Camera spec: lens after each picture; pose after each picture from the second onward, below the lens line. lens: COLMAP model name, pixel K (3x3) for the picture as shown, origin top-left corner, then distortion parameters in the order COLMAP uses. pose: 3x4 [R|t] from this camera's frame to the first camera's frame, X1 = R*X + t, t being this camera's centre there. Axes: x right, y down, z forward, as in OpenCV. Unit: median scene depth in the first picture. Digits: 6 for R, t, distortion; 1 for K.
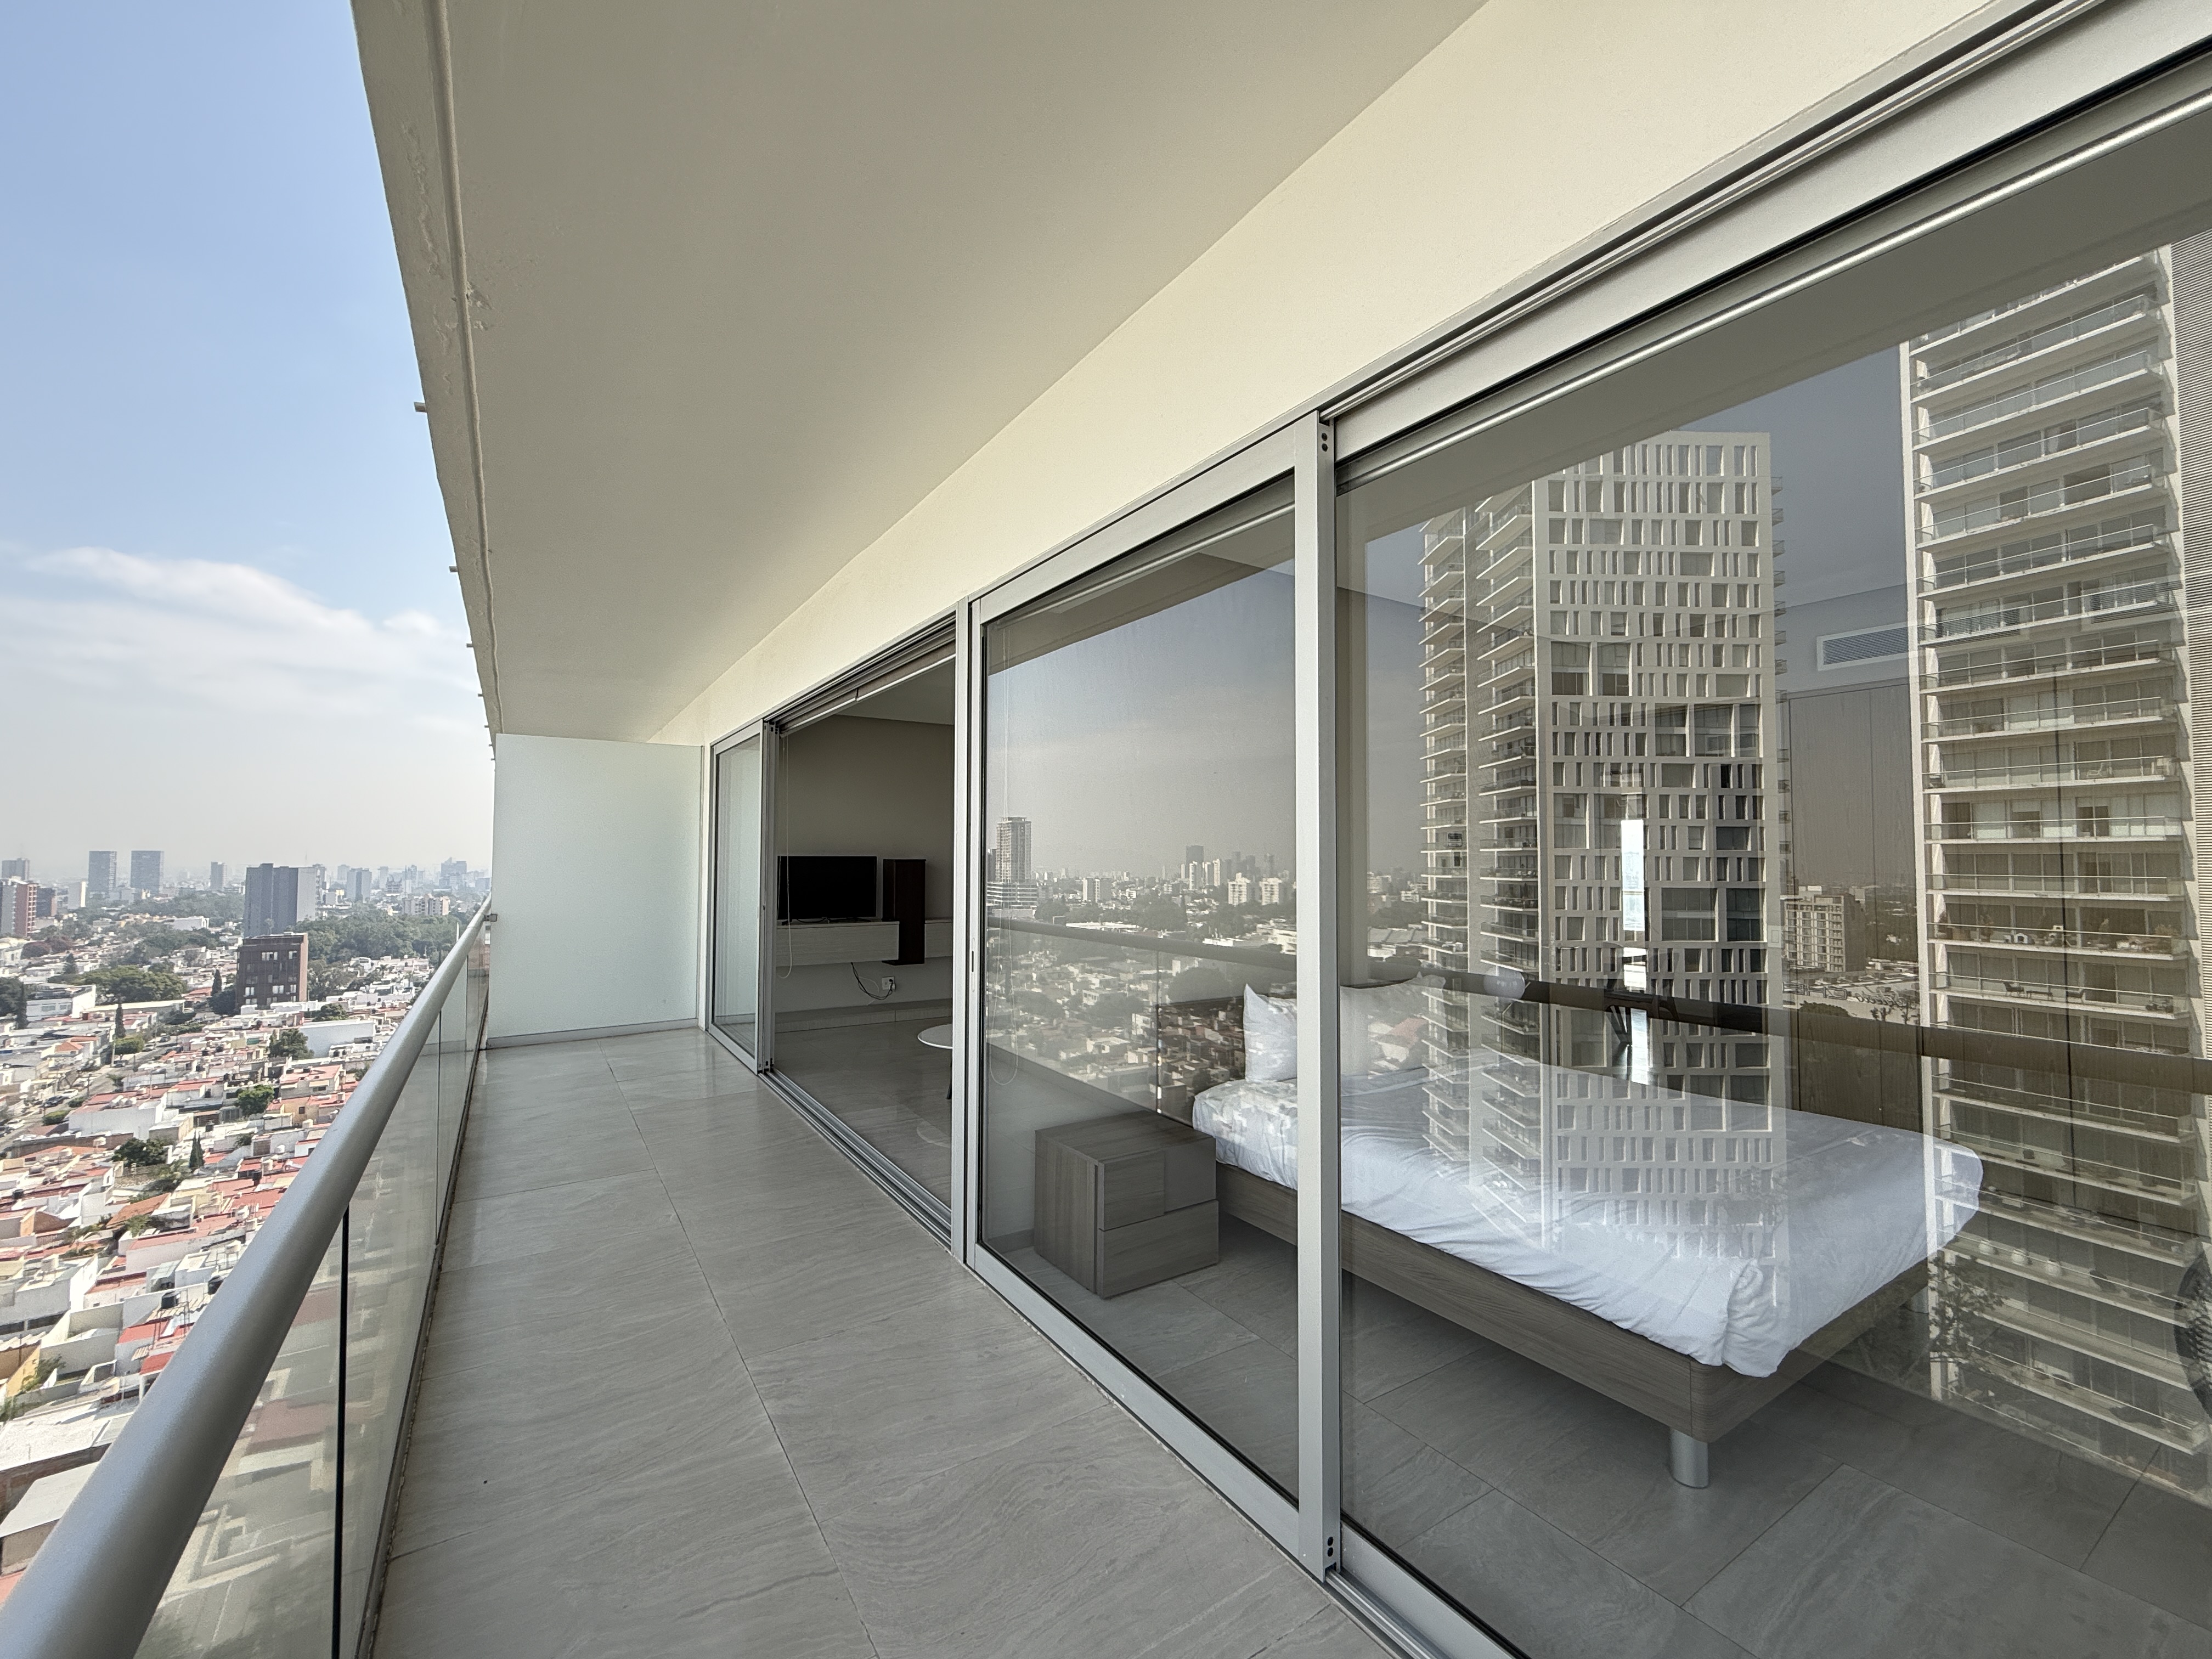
lens RADIAL K [[911.2, 0, 1109.4], [0, 911.2, 833.4], [0, 0, 1]] dist [-0.001653, -0.000412]
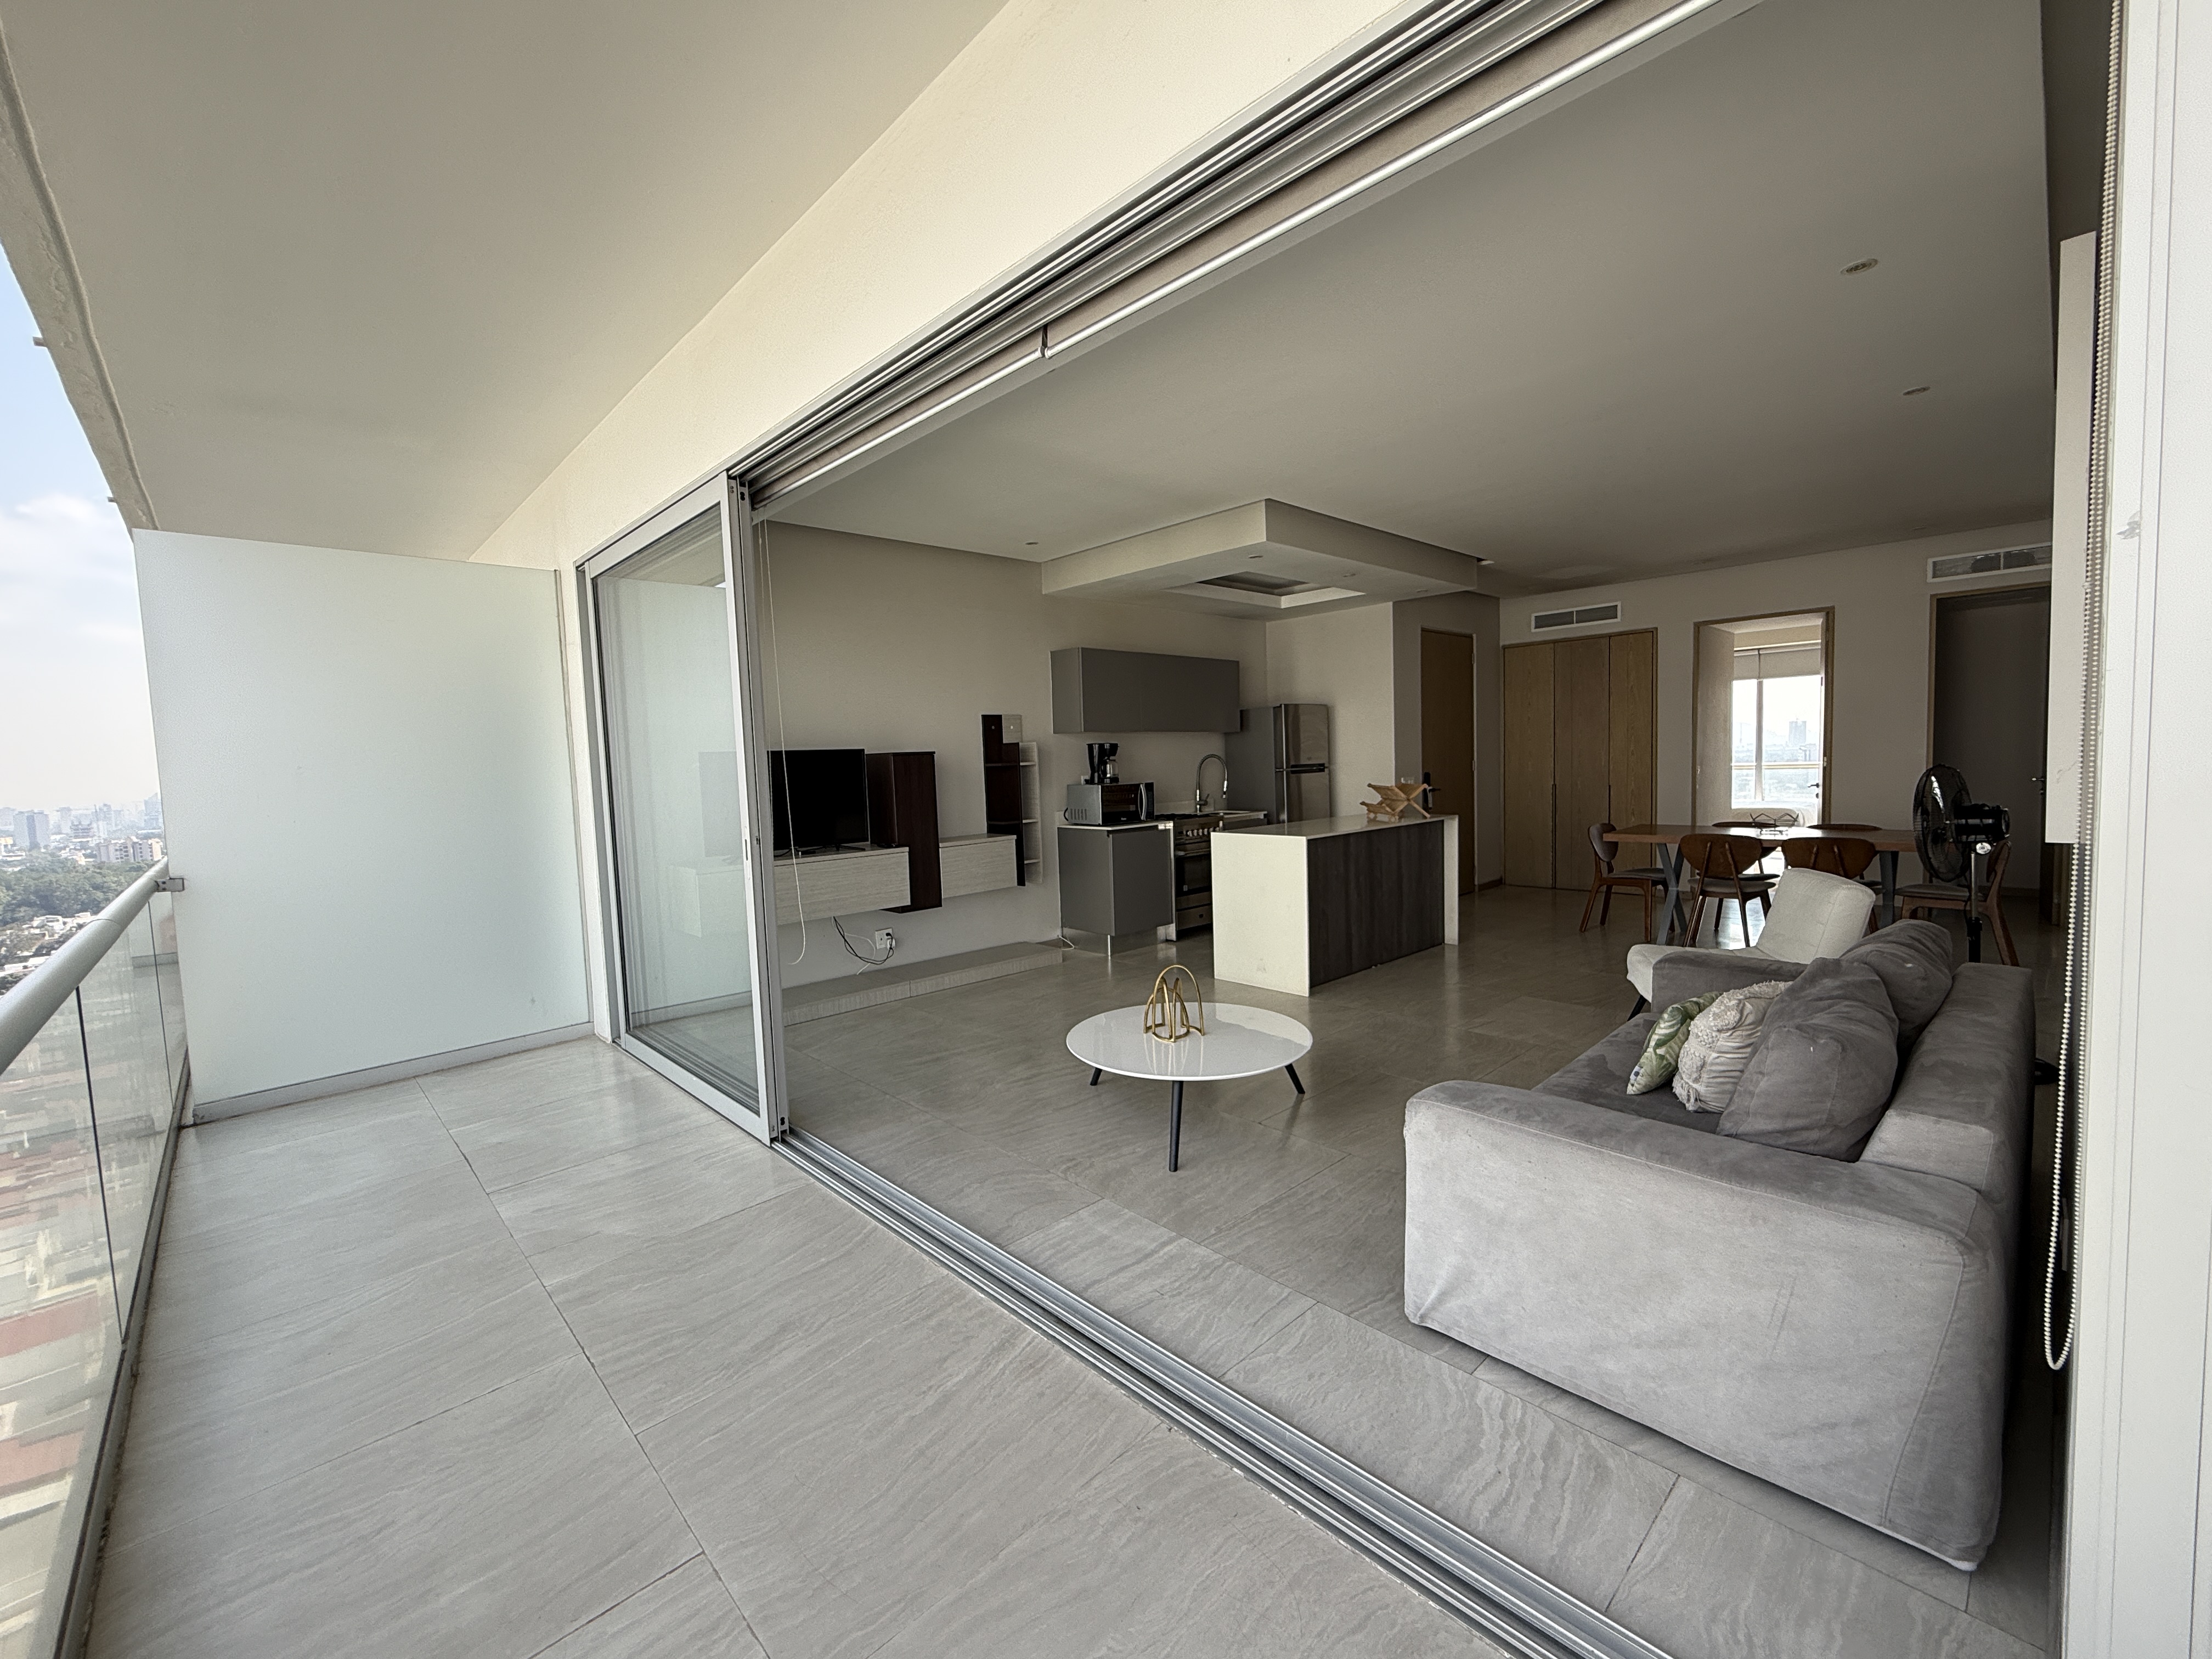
lens RADIAL K [[911.2, 0, 1098.7], [0, 911.2, 823.6], [0, 0, 1]] dist [-0.001653, -0.000412]
pose [[0.983652, -0.049990, 0.173001, -0.213017], [0.033218, 0.994581, 0.098519, 0.021402], [-0.176989, -0.091162, 0.979982, 0.345960]]
